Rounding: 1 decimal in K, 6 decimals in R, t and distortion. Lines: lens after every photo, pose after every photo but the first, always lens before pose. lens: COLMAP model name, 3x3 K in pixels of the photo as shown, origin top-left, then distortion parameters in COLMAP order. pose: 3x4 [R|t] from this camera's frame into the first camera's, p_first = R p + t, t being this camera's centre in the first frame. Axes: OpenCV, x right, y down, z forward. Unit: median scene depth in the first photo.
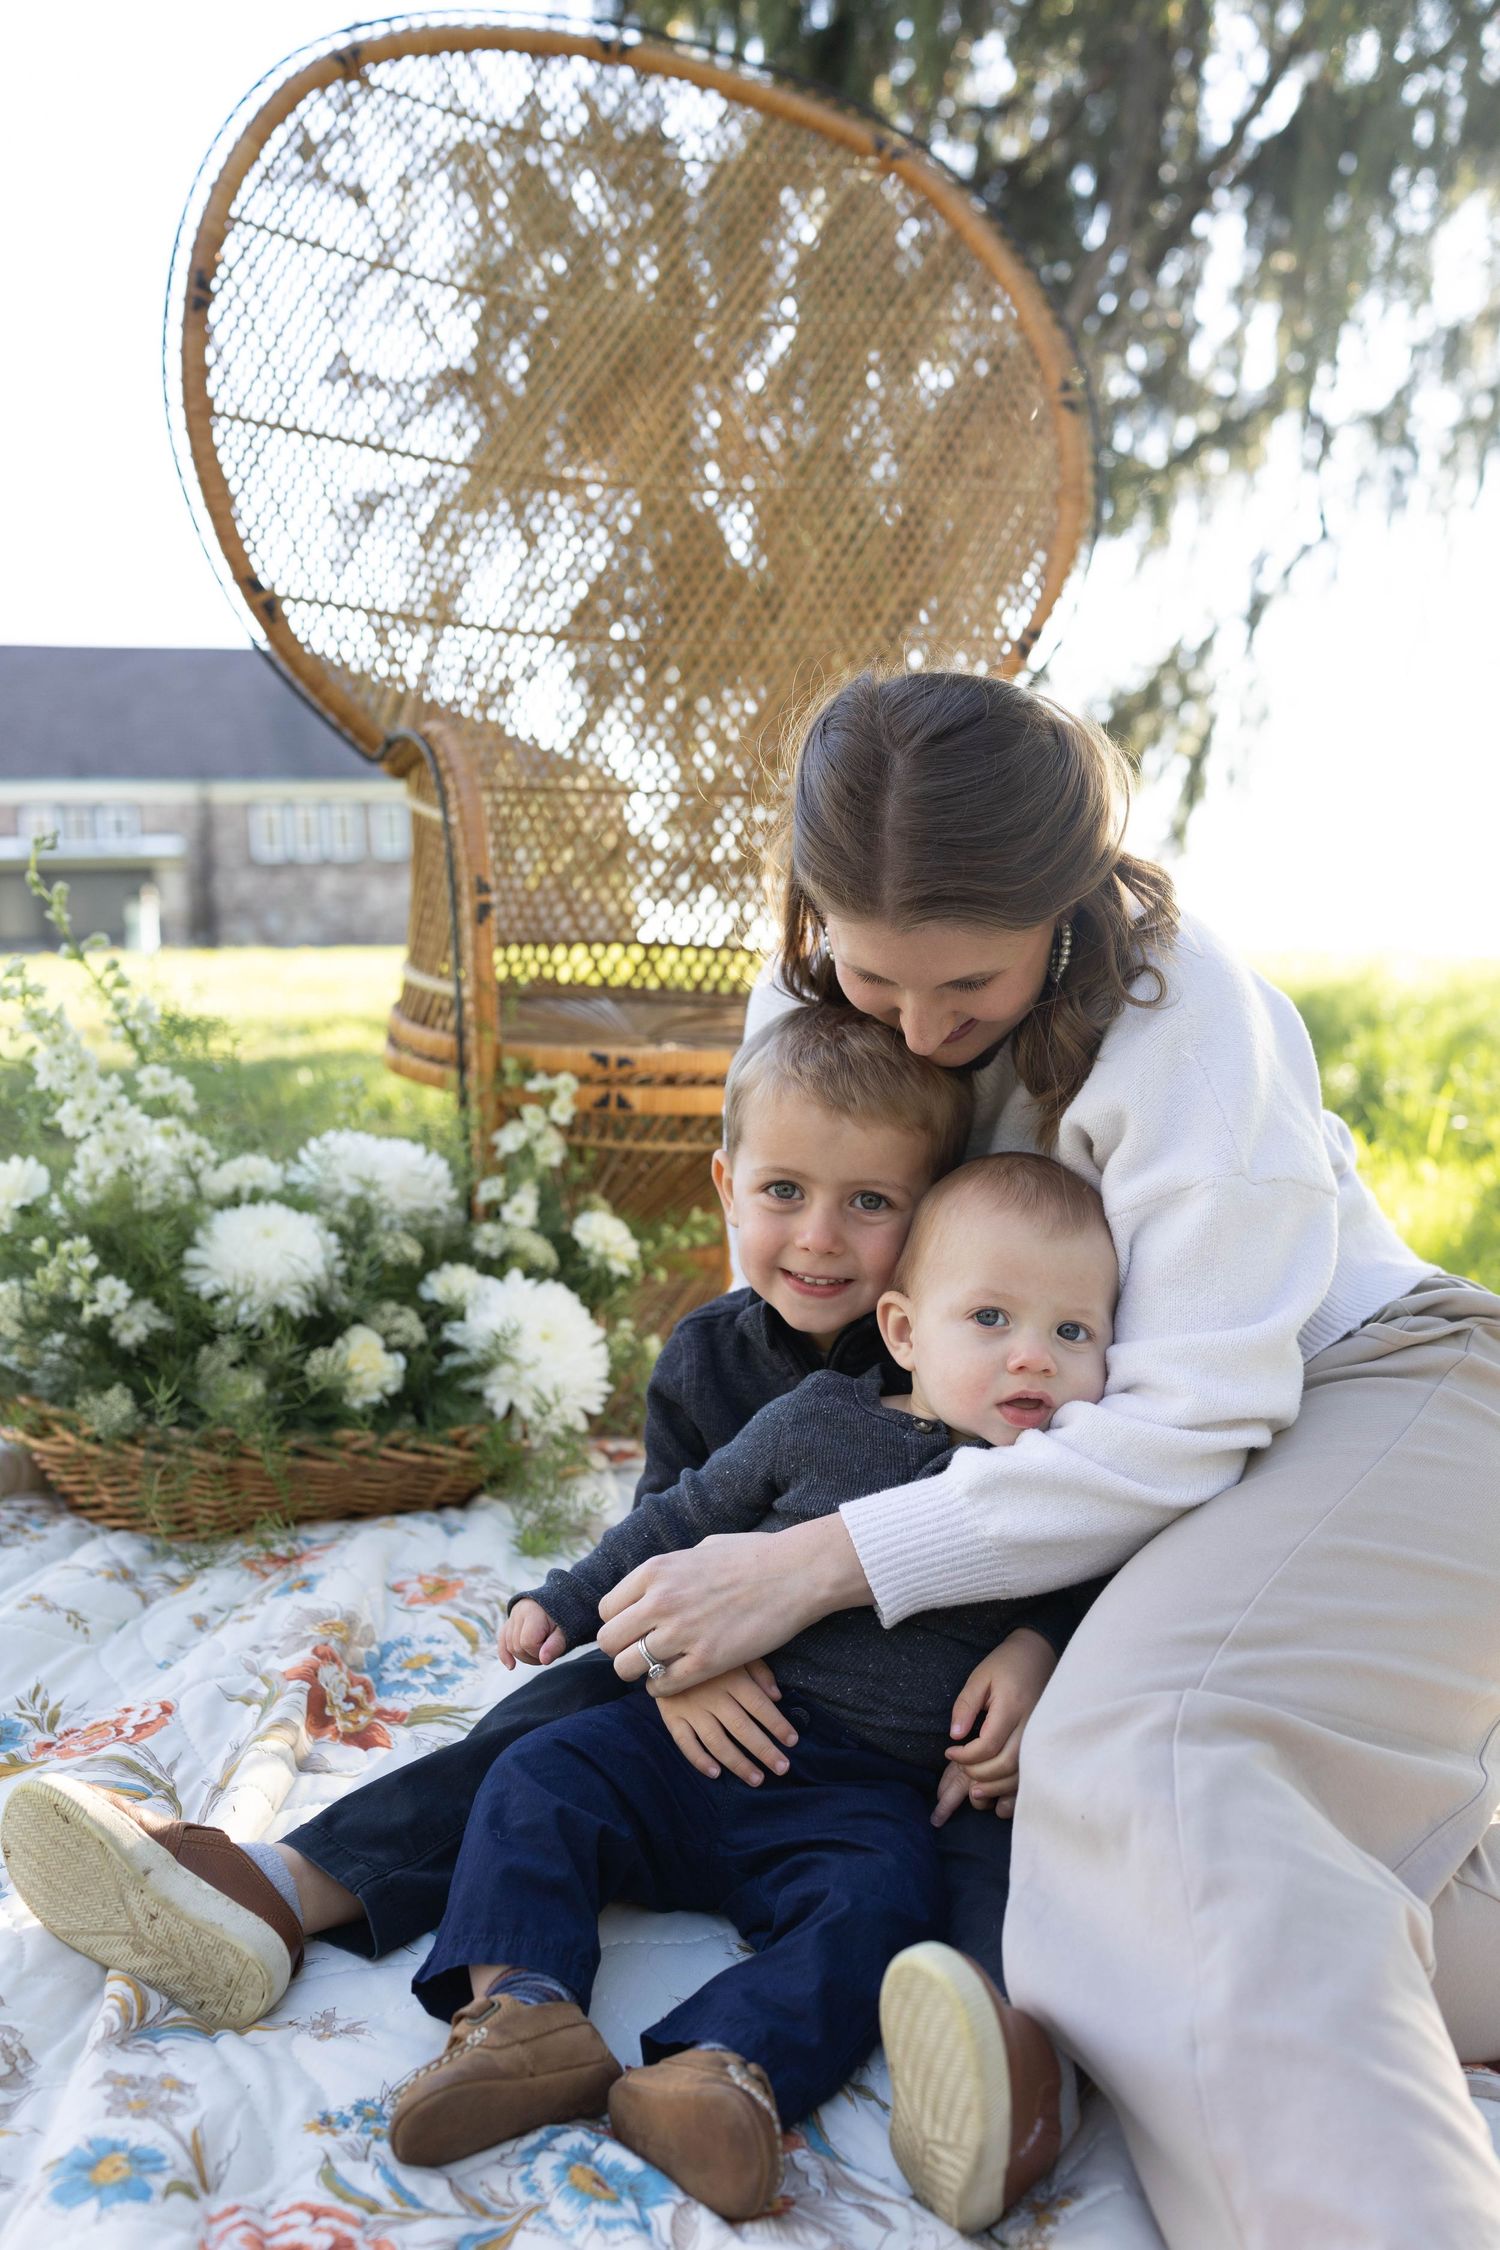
lens RADIAL K [[2277.2, 0, 750.0], [0, 2277.2, 1125.0], [0, 0, 1]] dist [0.001948, 0.259307]
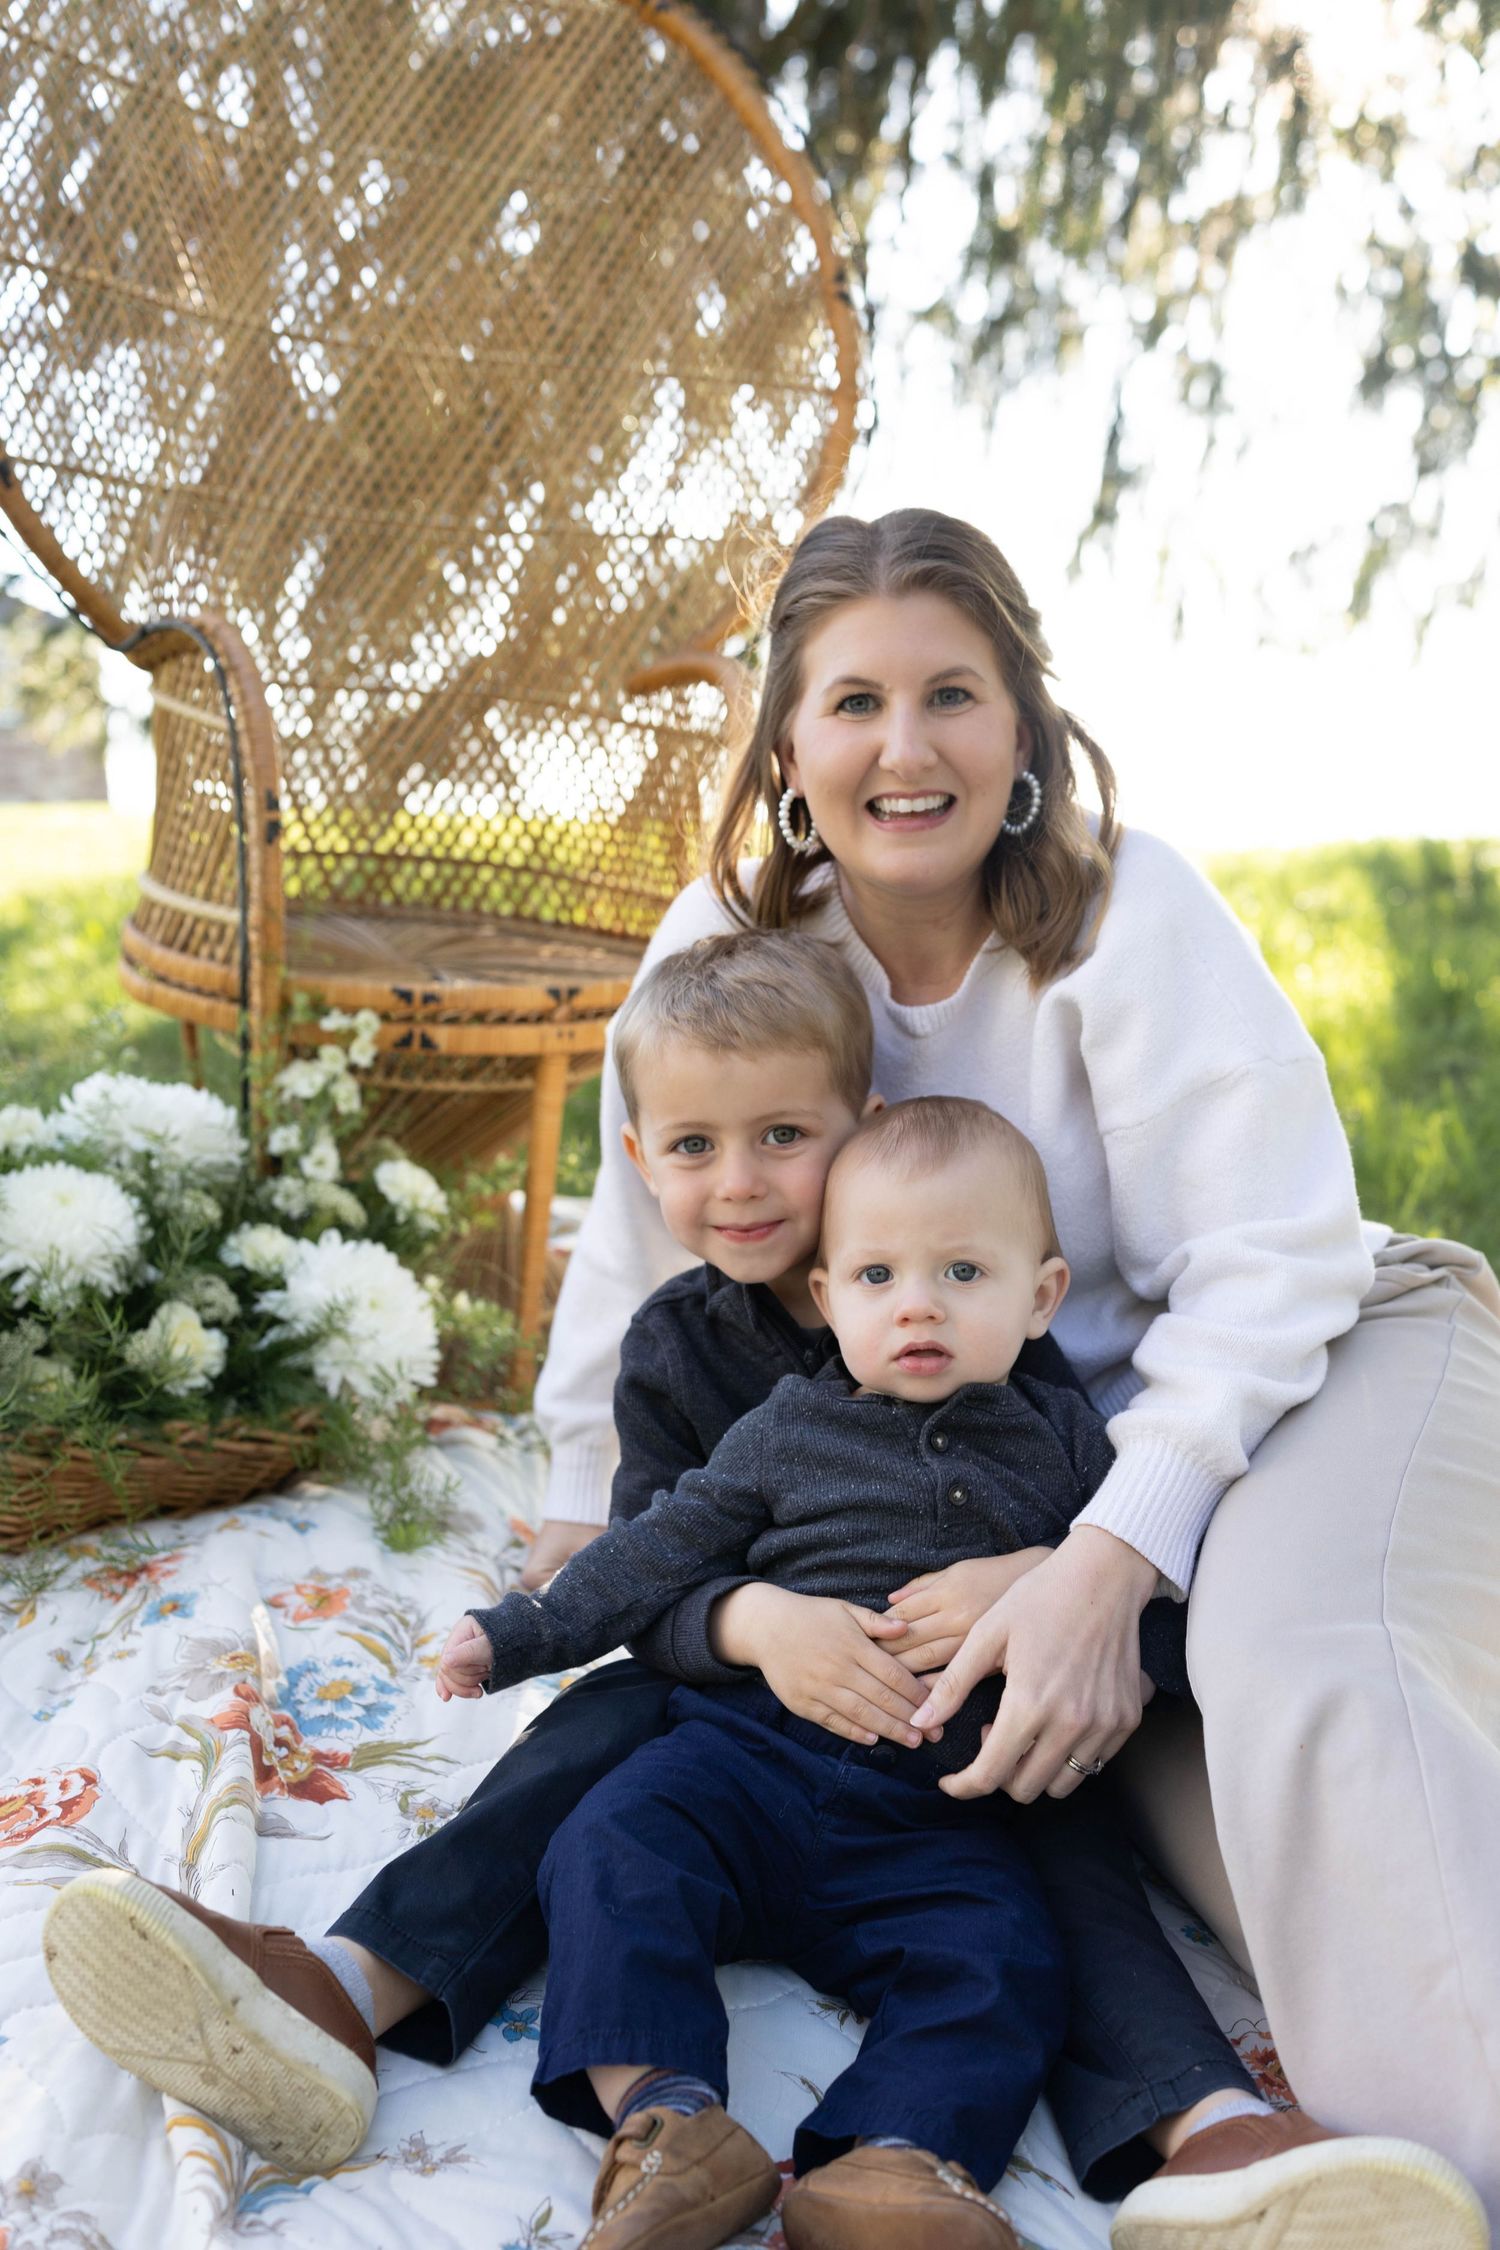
lens RADIAL K [[2277.2, 0, 750.0], [0, 2277.2, 1125.0], [0, 0, 1]] dist [0.001948, 0.259307]
pose [[0.971795, -0.012673, 0.235488, -0.158225], [-0.000408, 0.998463, 0.055415, -0.029678], [-0.235828, -0.053948, 0.970296, 0.082286]]
